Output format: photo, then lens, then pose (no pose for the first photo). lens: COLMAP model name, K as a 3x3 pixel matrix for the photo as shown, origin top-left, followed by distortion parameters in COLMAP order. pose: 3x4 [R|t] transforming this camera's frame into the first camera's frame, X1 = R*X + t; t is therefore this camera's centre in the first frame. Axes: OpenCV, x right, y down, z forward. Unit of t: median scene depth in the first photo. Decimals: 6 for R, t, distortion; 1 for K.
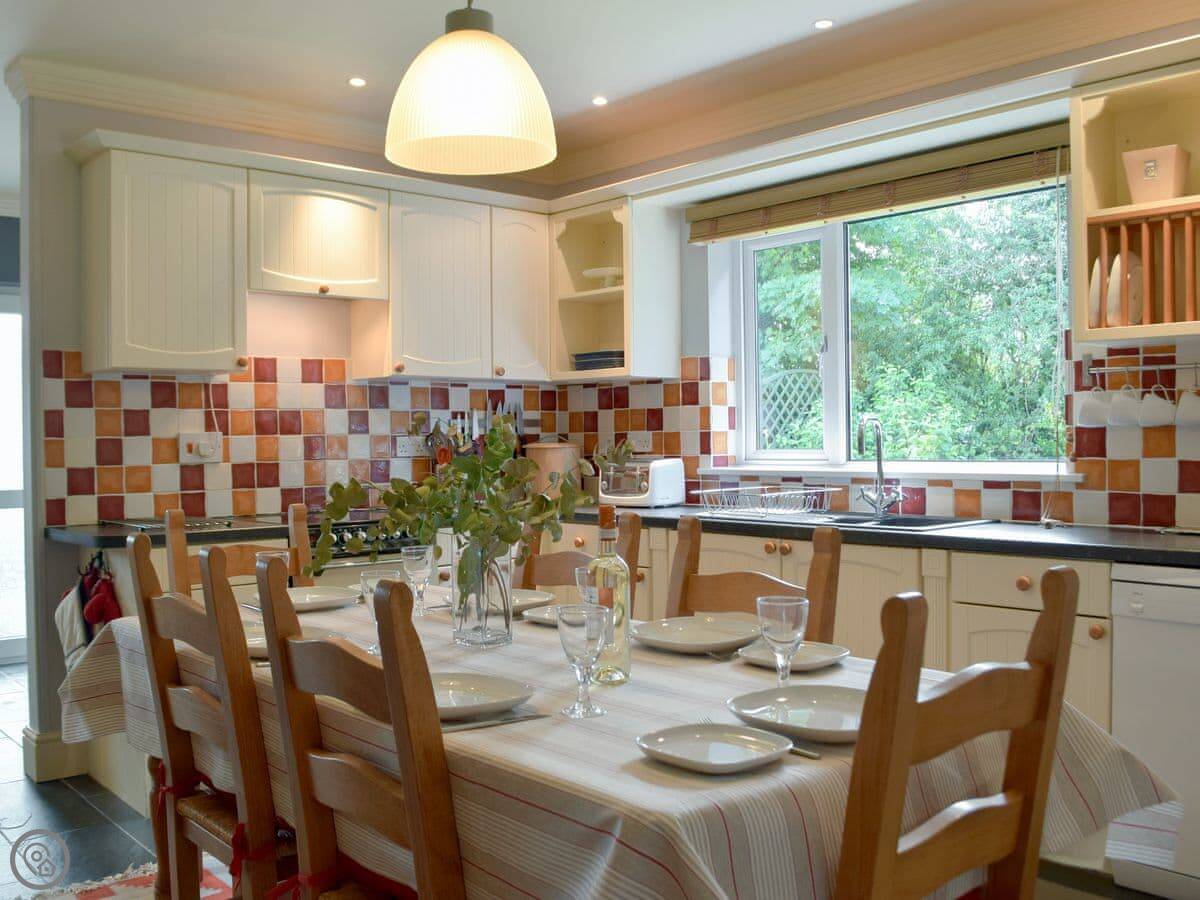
lens RADIAL K [[1088.7, 0, 500.4], [0, 1088.7, 451.5], [0, 0, 1]] dist [-0.078069, 0.000000]
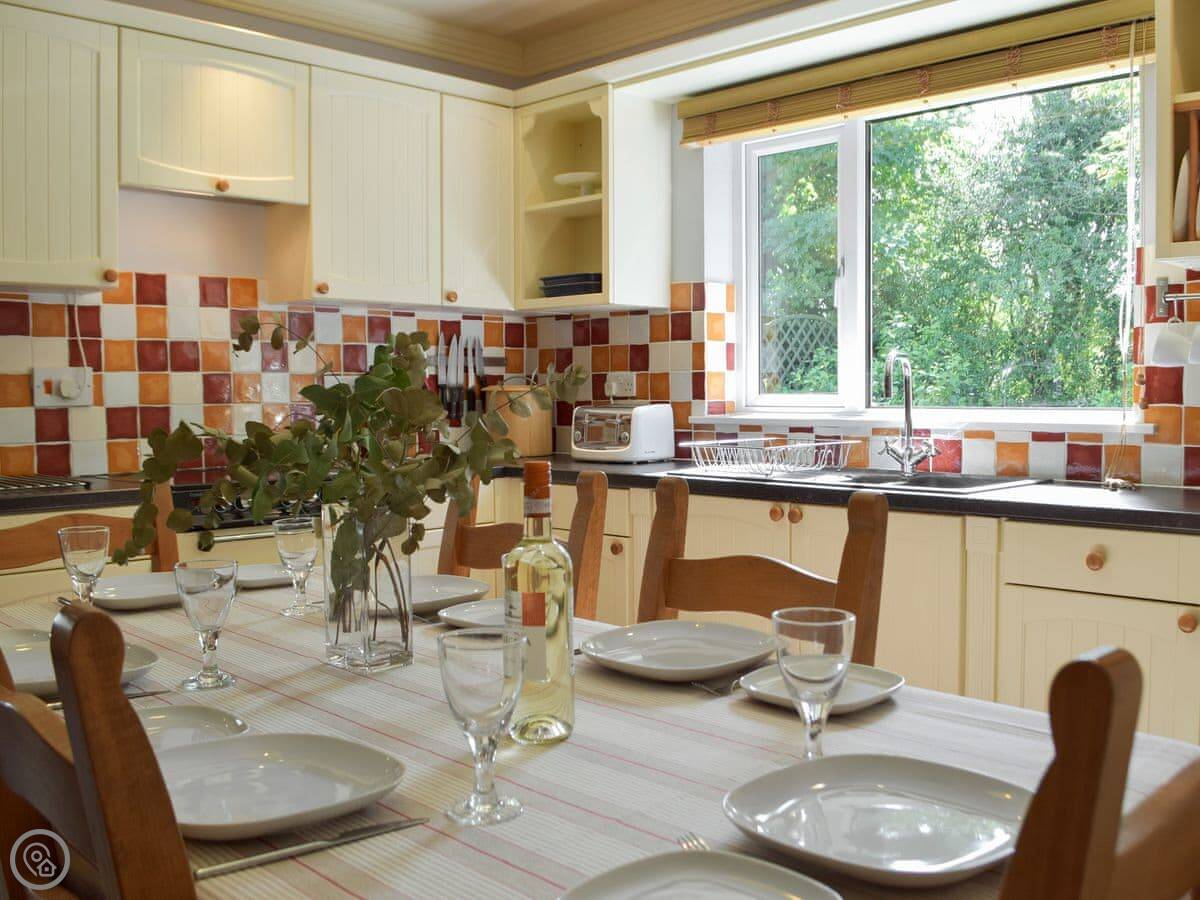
lens RADIAL K [[1142.0, 0, 633.4], [0, 1142.0, 458.9], [0, 0, 1]] dist [-0.102166, 0.000000]
pose [[0.991899, 0.000546, 0.127029, 0.031061], [-0.006731, 0.998812, 0.048263, 0.007073], [-0.126852, -0.048727, 0.990724, 0.152048]]
